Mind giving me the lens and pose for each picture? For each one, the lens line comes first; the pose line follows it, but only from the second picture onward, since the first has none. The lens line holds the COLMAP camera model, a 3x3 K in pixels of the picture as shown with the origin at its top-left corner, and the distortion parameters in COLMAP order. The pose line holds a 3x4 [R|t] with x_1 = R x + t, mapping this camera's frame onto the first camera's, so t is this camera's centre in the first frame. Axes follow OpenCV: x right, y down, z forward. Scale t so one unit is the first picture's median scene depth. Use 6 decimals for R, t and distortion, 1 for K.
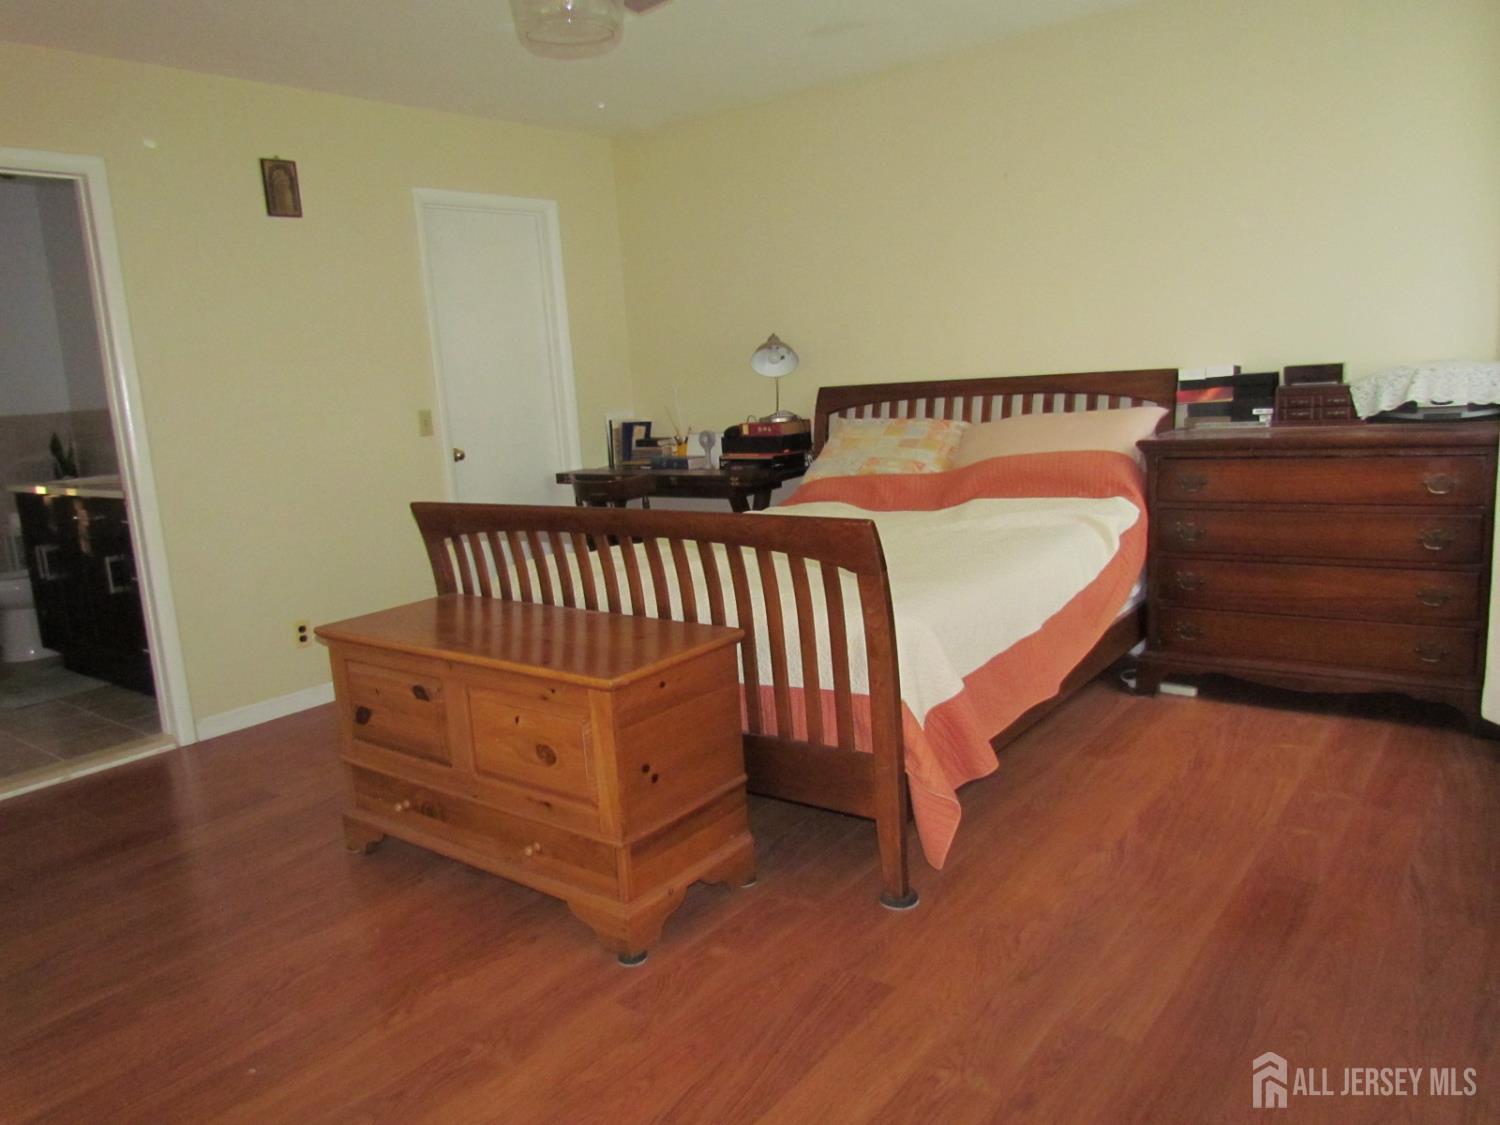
lens RADIAL K [[1066.4, 0, 744.4], [0, 1066.4, 555.2], [0, 0, 1]] dist [-0.011315, -0.000158]
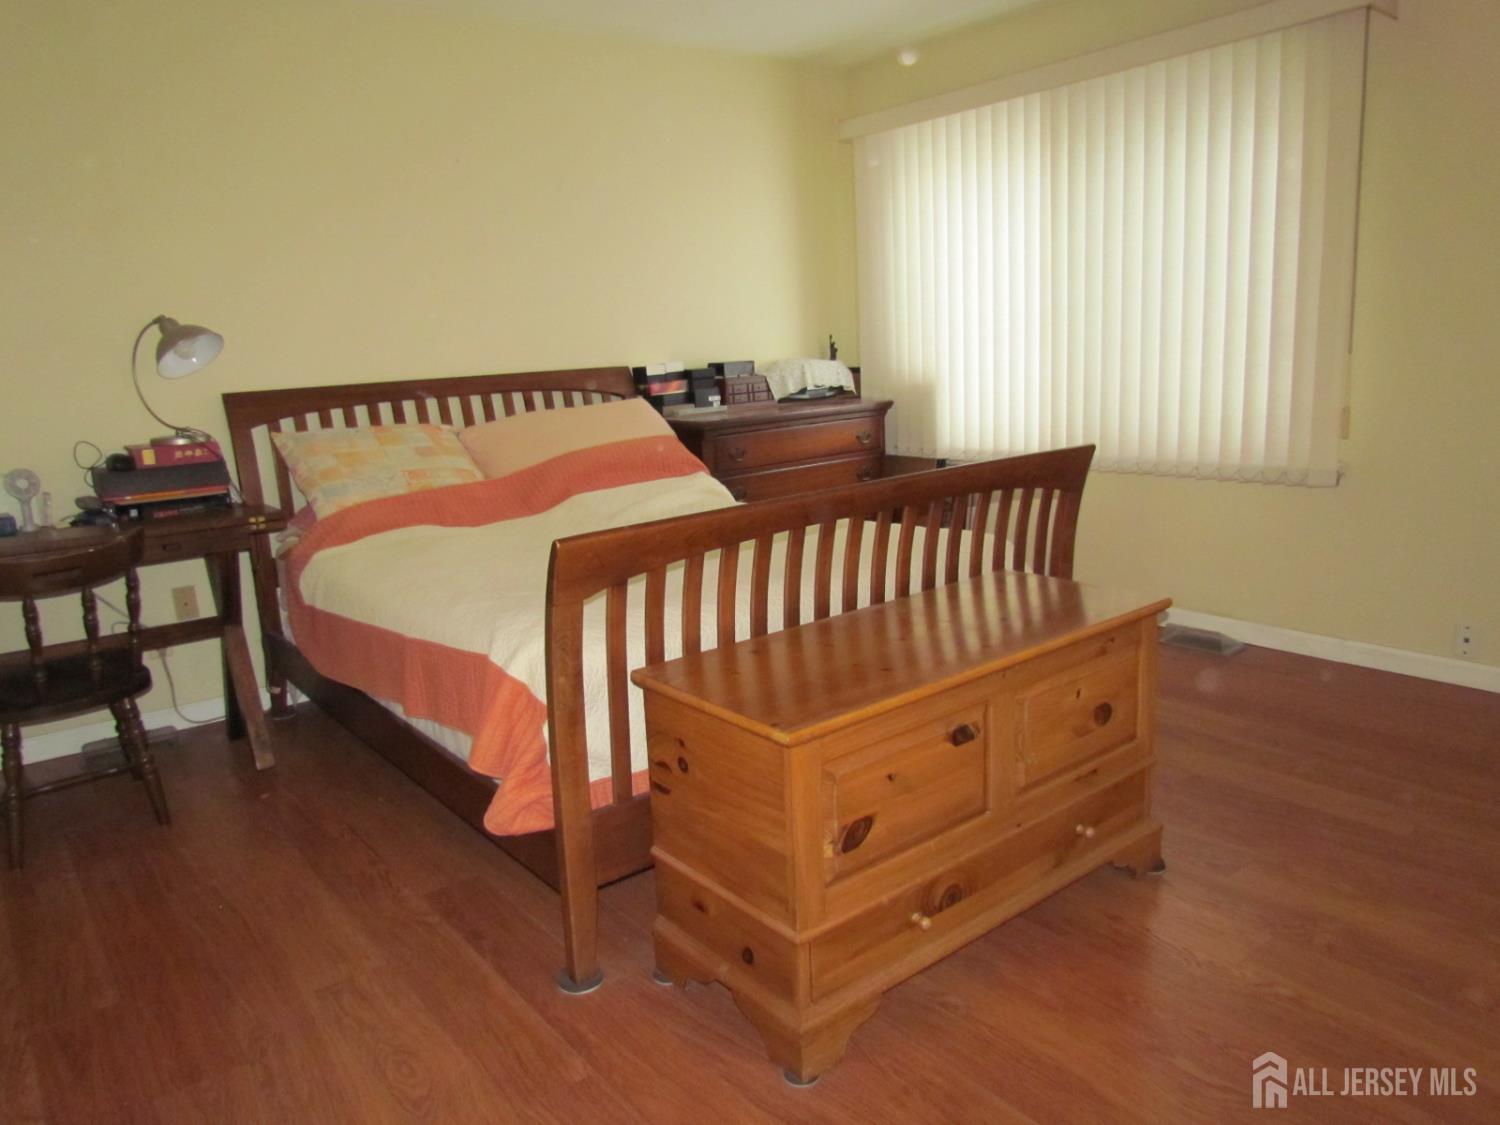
lens RADIAL K [[1066.4, 0, 745.8], [0, 1066.4, 569.6], [0, 0, 1]] dist [-0.011315, -0.000158]
pose [[0.232032, -0.151090, 0.960902, -0.789120], [0.198770, 0.974382, 0.105212, -0.067722], [-0.952183, 0.166586, 0.256120, 0.718650]]
